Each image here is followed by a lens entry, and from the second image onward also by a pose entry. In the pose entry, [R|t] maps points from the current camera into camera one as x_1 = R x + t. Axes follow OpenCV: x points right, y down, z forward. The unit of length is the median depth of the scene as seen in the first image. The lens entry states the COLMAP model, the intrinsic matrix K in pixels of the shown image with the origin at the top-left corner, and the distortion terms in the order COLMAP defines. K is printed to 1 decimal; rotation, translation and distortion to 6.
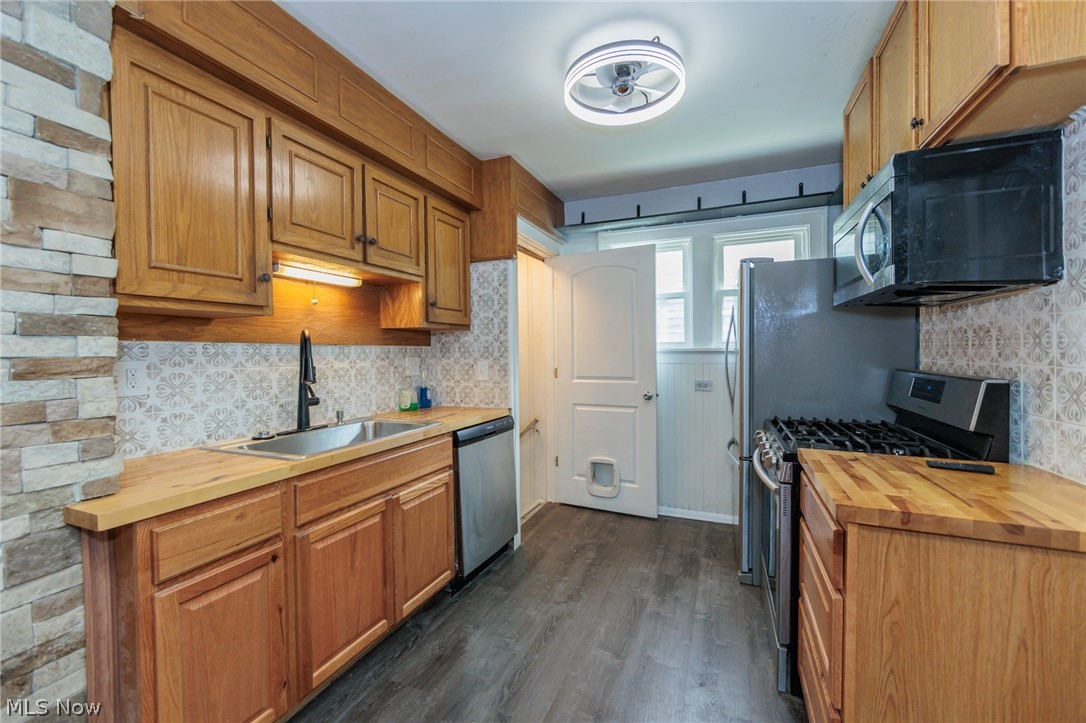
lens RADIAL K [[437.6, 0, 551.9], [0, 437.6, 354.2], [0, 0, 1]] dist [-0.001854, -0.000105]
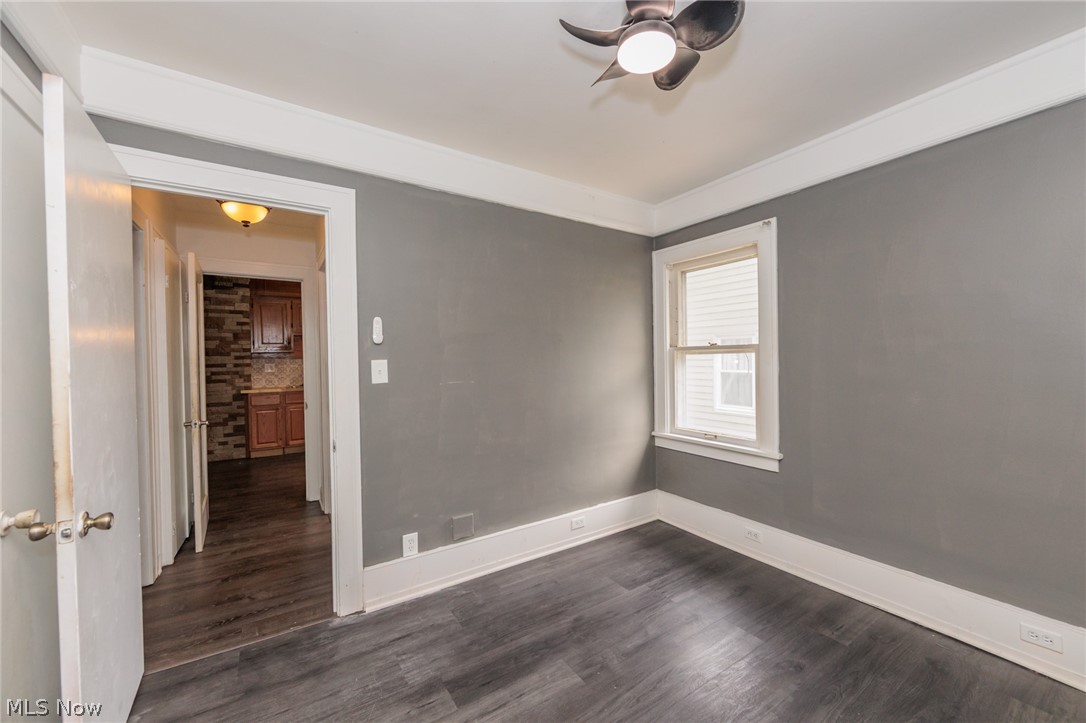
lens RADIAL K [[426.9, 0, 551.1], [0, 426.9, 364.8], [0, 0, 1]] dist [-0.001840, -0.000124]
pose [[0.826394, 0.014786, -0.562898, 2.115574], [-0.003965, 0.999783, 0.020440, -0.041269], [0.563079, -0.014660, 0.826273, -0.517218]]
